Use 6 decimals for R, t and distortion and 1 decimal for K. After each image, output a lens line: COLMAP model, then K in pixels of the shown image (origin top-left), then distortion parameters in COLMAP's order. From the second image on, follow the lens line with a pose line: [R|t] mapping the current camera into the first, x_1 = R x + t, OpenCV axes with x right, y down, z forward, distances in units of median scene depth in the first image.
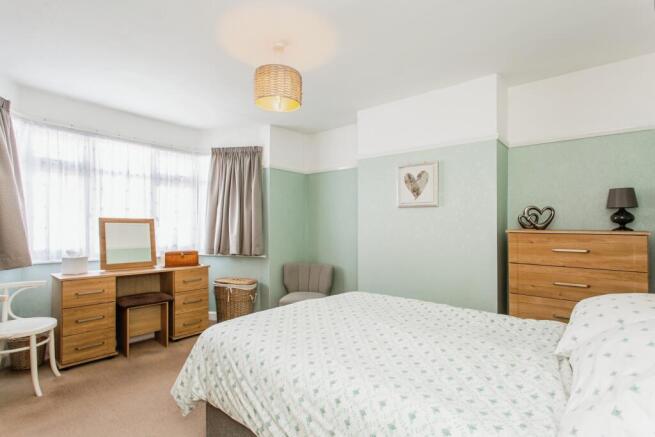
lens RADIAL K [[330.5, 0, 327.9], [0, 330.5, 215.5], [0, 0, 1]] dist [-0.001201, 0.000759]
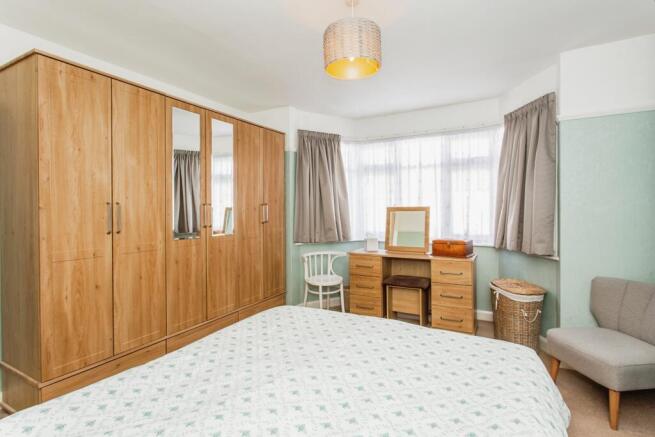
lens RADIAL K [[330.5, 0, 327.9], [0, 330.5, 215.5], [0, 0, 1]] dist [-0.001201, 0.000759]
pose [[0.201726, 0.000061, -0.979442, 0.417429], [0.041152, 0.999116, 0.008538, 0.016077], [0.978577, -0.042028, 0.201545, 0.492813]]
